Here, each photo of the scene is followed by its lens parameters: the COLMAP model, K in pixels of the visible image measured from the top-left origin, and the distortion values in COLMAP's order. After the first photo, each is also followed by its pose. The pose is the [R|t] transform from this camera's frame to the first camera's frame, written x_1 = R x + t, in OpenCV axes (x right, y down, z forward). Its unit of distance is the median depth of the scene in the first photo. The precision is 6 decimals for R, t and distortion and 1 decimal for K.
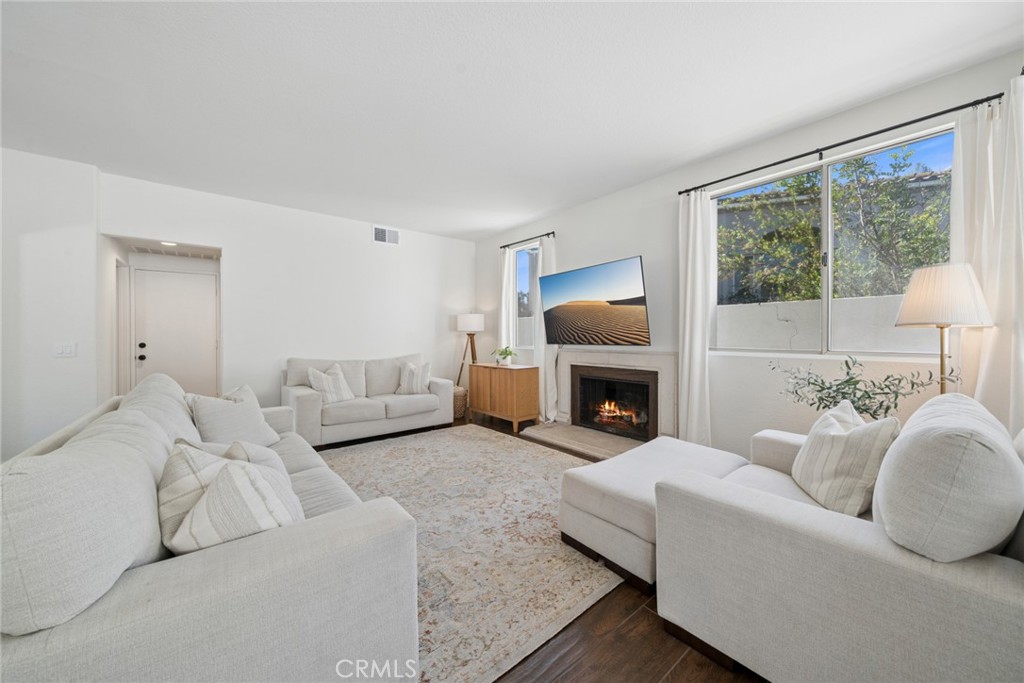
lens RADIAL K [[372.0, 0, 512.0], [0, 372.0, 341.5], [0, 0, 1]] dist [0.000255, 0.000006]
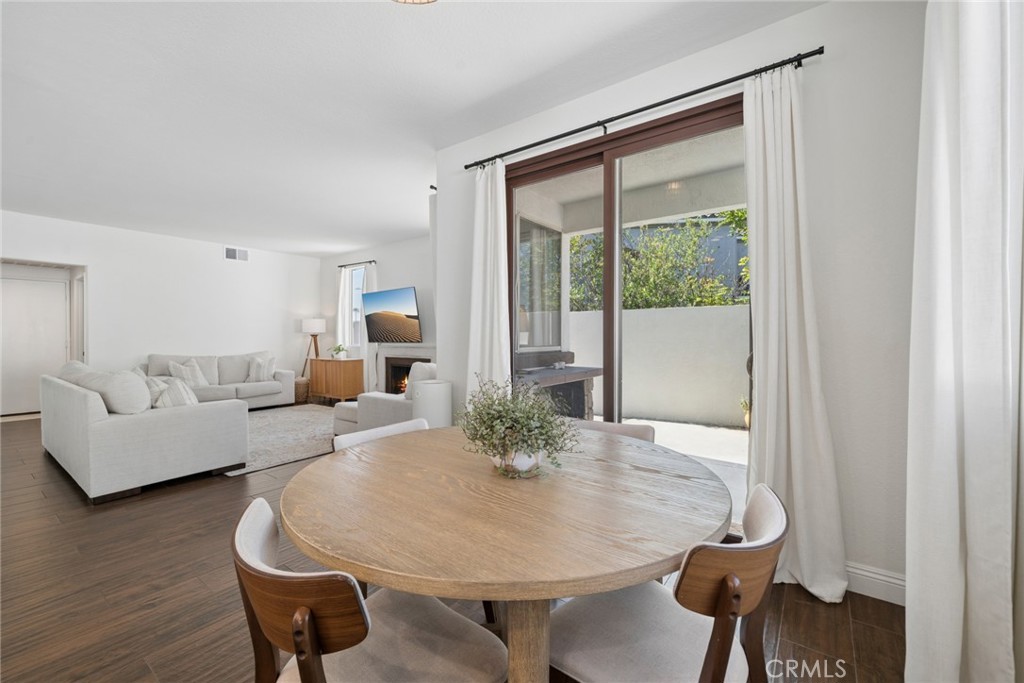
lens RADIAL K [[423.0, 0, 512.0], [0, 423.0, 341.5], [0, 0, 1]] dist [-0.001511, -0.000212]
pose [[0.969487, -0.003736, 0.245113, 0.212944], [0.004311, 0.999989, -0.001808, 0.008348], [-0.245104, 0.002810, 0.969493, -0.611118]]
